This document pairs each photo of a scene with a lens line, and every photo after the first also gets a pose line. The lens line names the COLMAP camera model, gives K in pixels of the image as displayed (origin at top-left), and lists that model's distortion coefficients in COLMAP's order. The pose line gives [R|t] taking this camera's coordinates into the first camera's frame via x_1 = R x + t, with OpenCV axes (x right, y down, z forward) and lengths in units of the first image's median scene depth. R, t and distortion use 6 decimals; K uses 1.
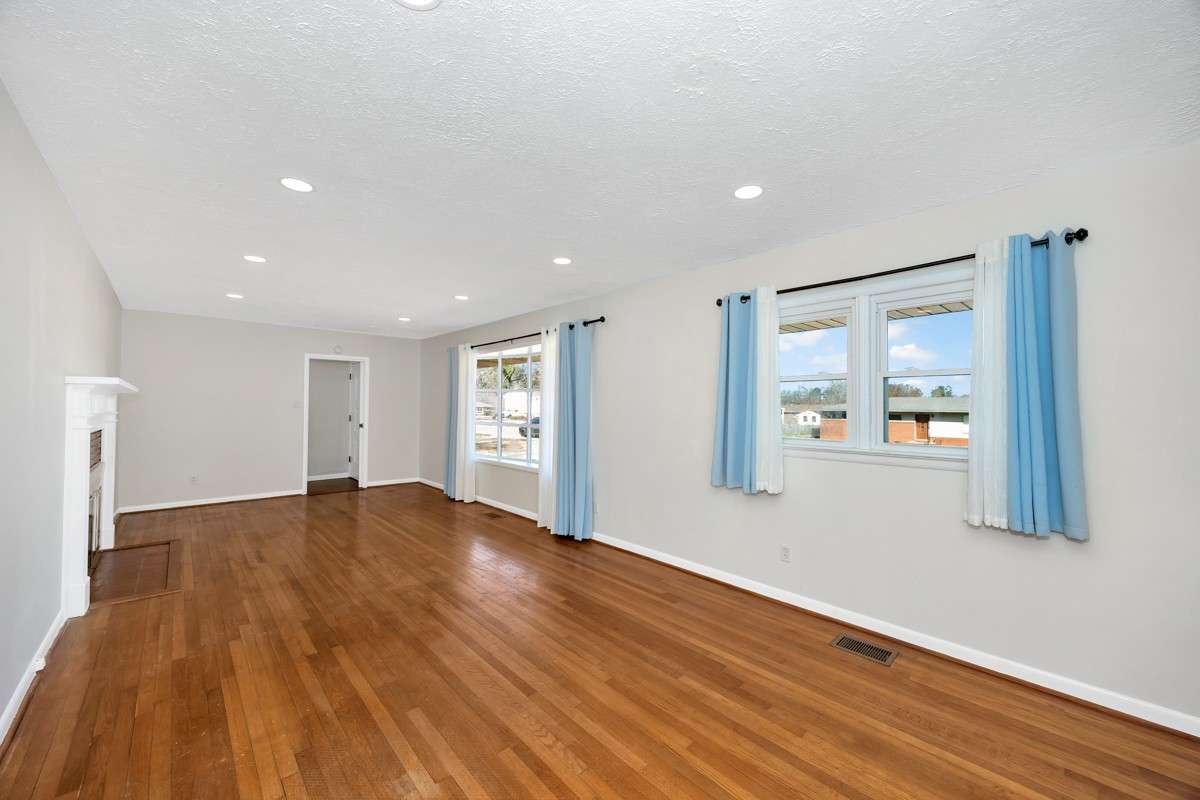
lens RADIAL K [[458.5, 0, 592.0], [0, 458.5, 396.3], [0, 0, 1]] dist [-0.001613, -0.000483]
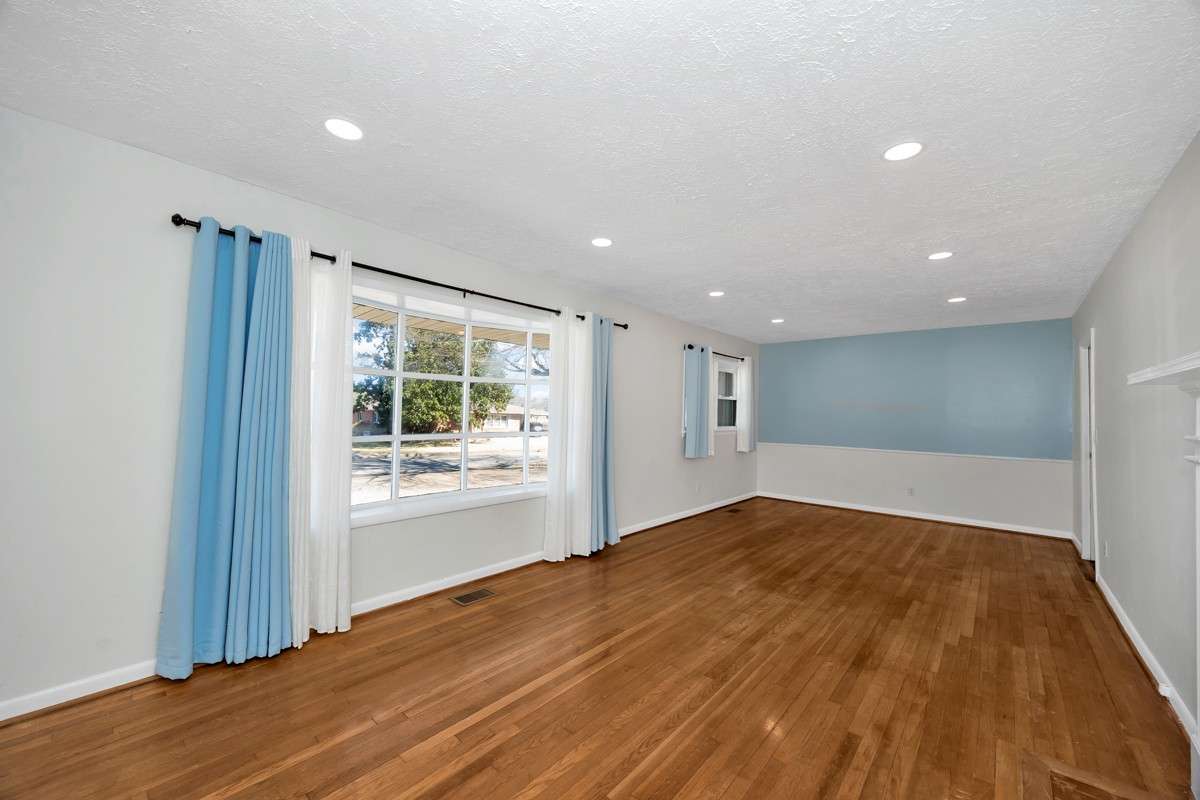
lens RADIAL K [[458.5, 0, 608.4], [0, 458.5, 394.1], [0, 0, 1]] dist [-0.001613, -0.000483]
pose [[-0.123347, 0.029290, 0.991931, -1.007825], [-0.046592, 0.998291, -0.035271, 0.027936], [-0.991269, -0.050566, -0.121771, 1.142494]]
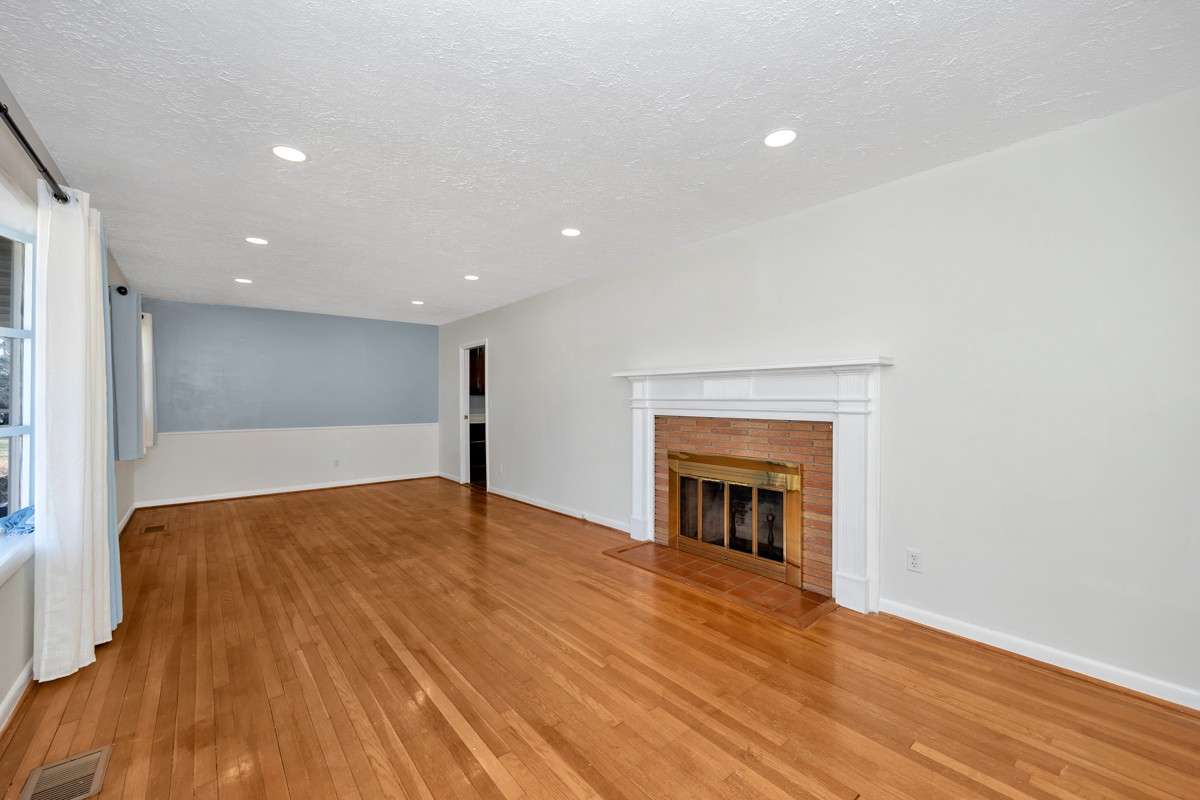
lens RADIAL K [[470.2, 0, 597.1], [0, 470.2, 403.8], [0, 0, 1]] dist [0.002220, 0.000303]
pose [[-0.999211, -0.005995, 0.039255, -0.670630], [-0.006715, 0.999811, -0.018232, 0.052297], [-0.039138, -0.018481, -0.999063, 1.579691]]
